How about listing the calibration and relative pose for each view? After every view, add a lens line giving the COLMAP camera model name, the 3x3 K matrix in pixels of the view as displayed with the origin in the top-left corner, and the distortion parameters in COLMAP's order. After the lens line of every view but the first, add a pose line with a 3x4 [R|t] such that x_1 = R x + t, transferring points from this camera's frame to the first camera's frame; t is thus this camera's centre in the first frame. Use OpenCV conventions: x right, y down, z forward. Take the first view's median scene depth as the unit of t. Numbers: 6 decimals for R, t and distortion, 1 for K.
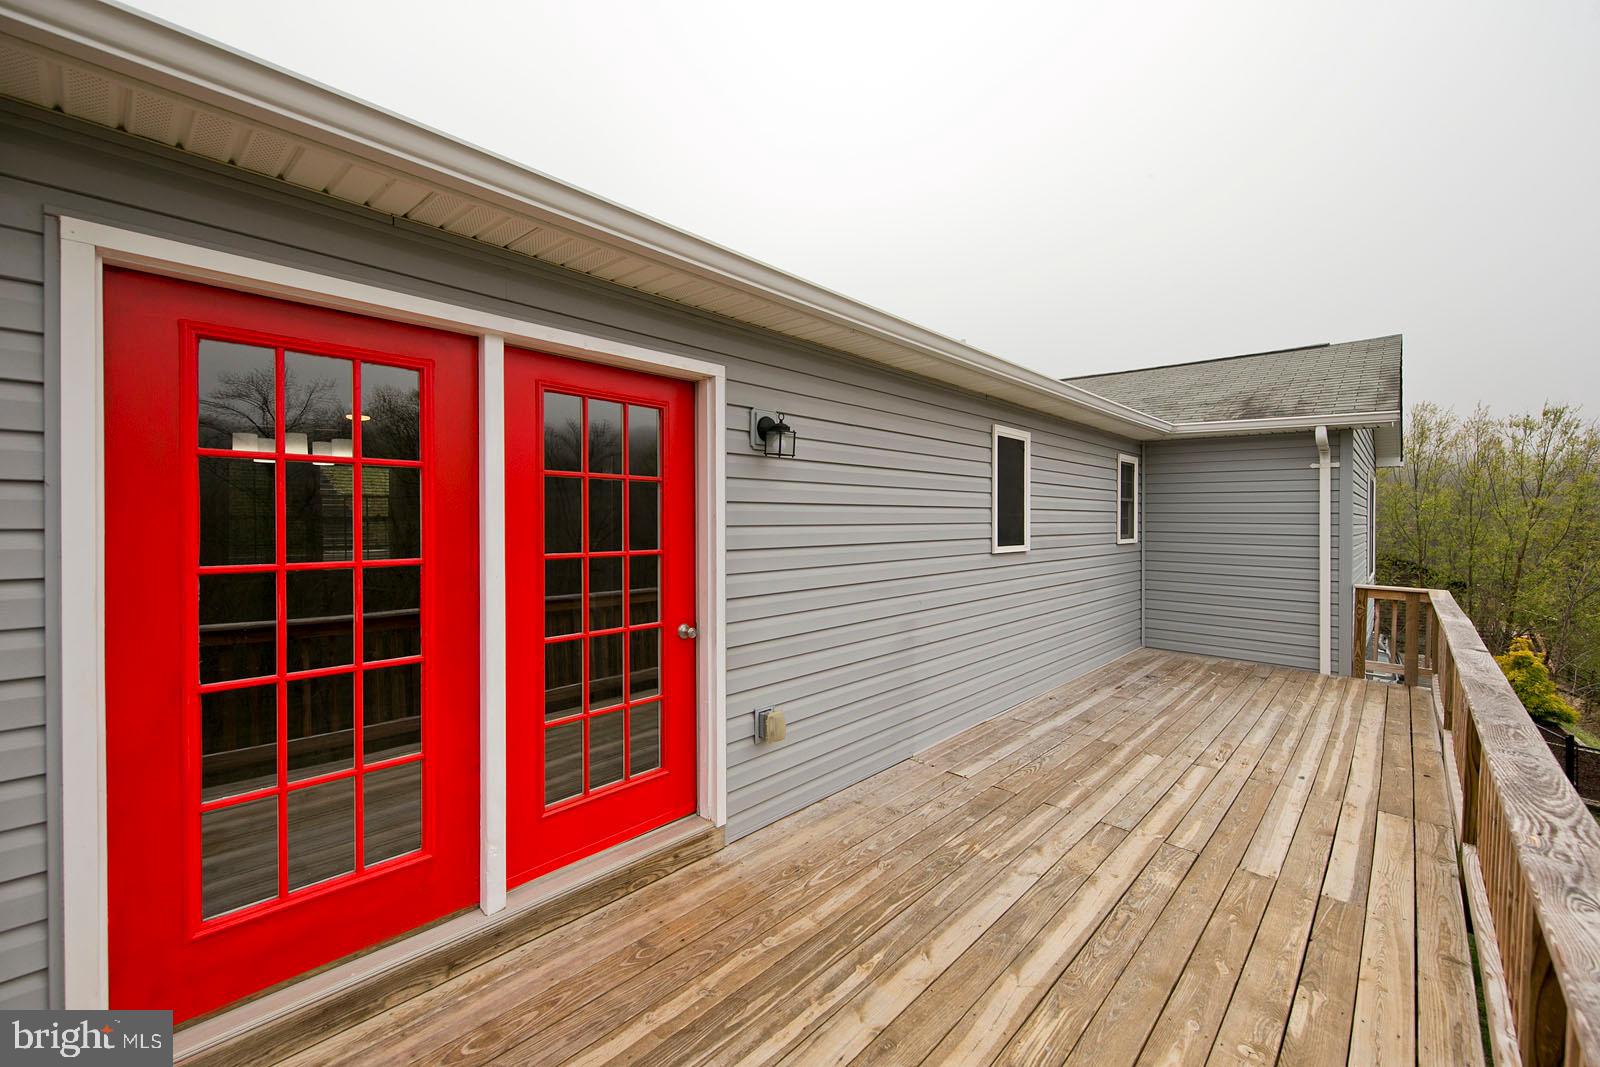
lens RADIAL K [[617.3, 0, 769.8], [0, 617.3, 522.4], [0, 0, 1]] dist [-0.013423, -0.001911]
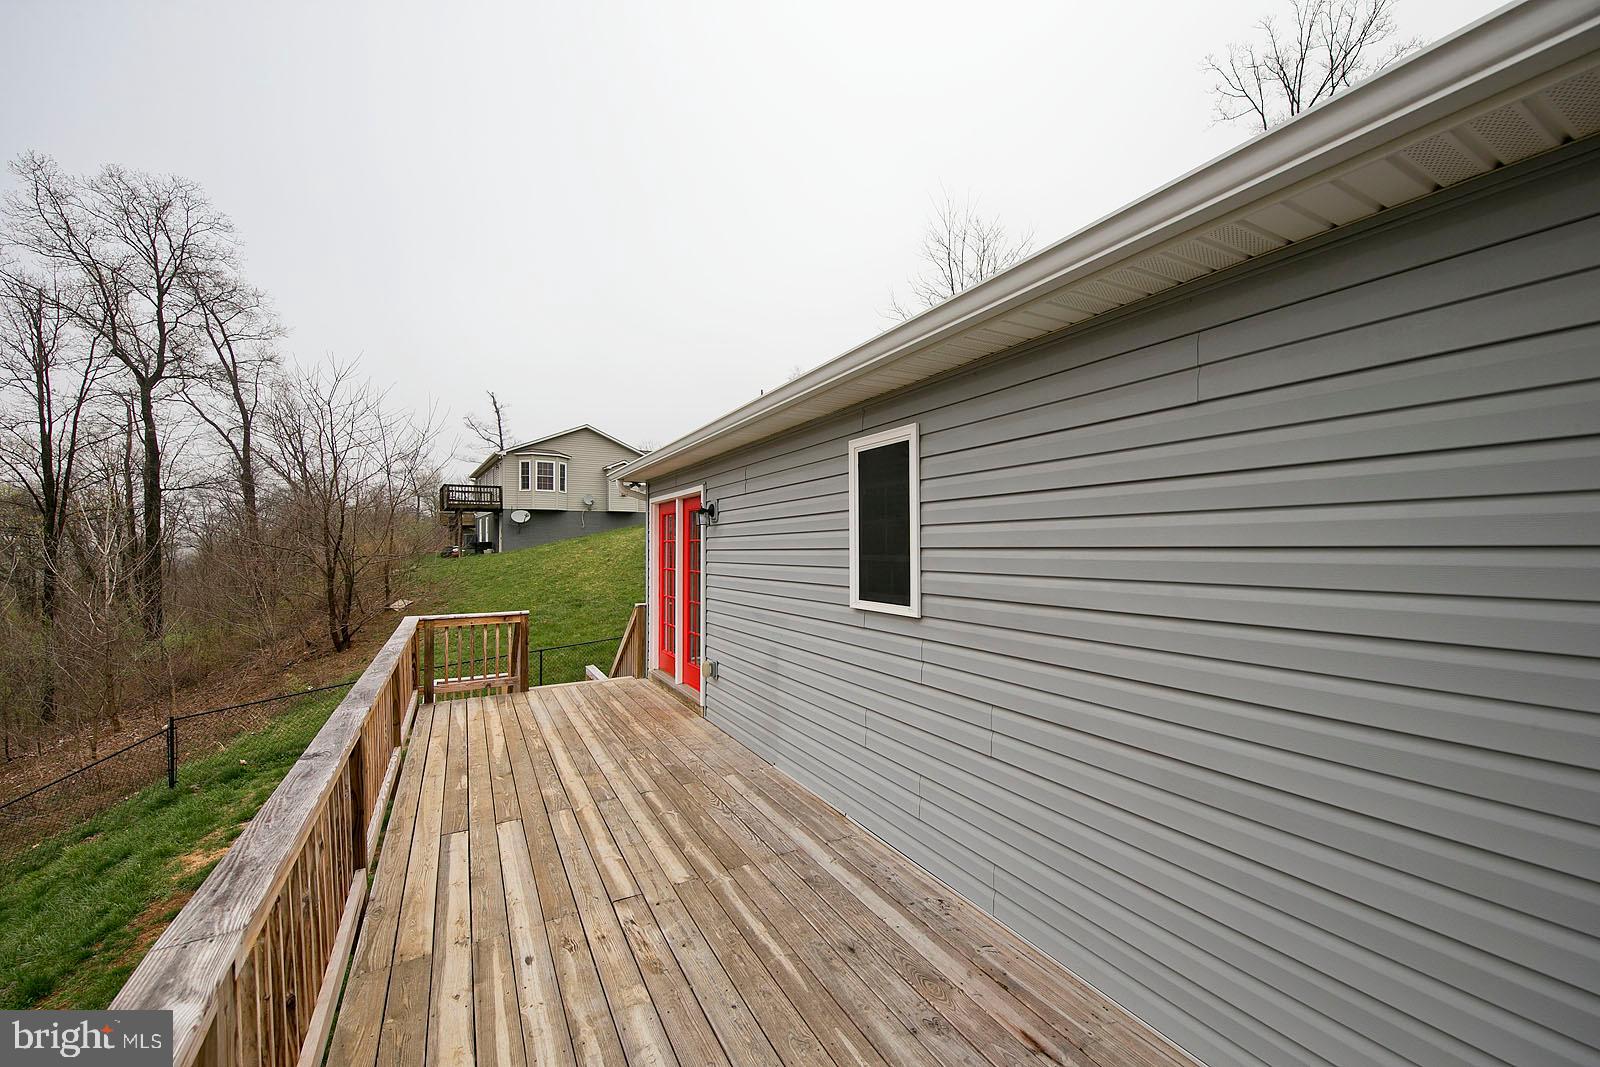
lens RADIAL K [[607.7, 0, 810.2], [0, 607.7, 536.2], [0, 0, 1]] dist [0.030718, -0.000218]
pose [[-0.238339, -0.010895, -0.971121, 1.729924], [0.003451, 0.999921, -0.012065, -0.055908], [0.971176, -0.006227, -0.238283, 1.723588]]
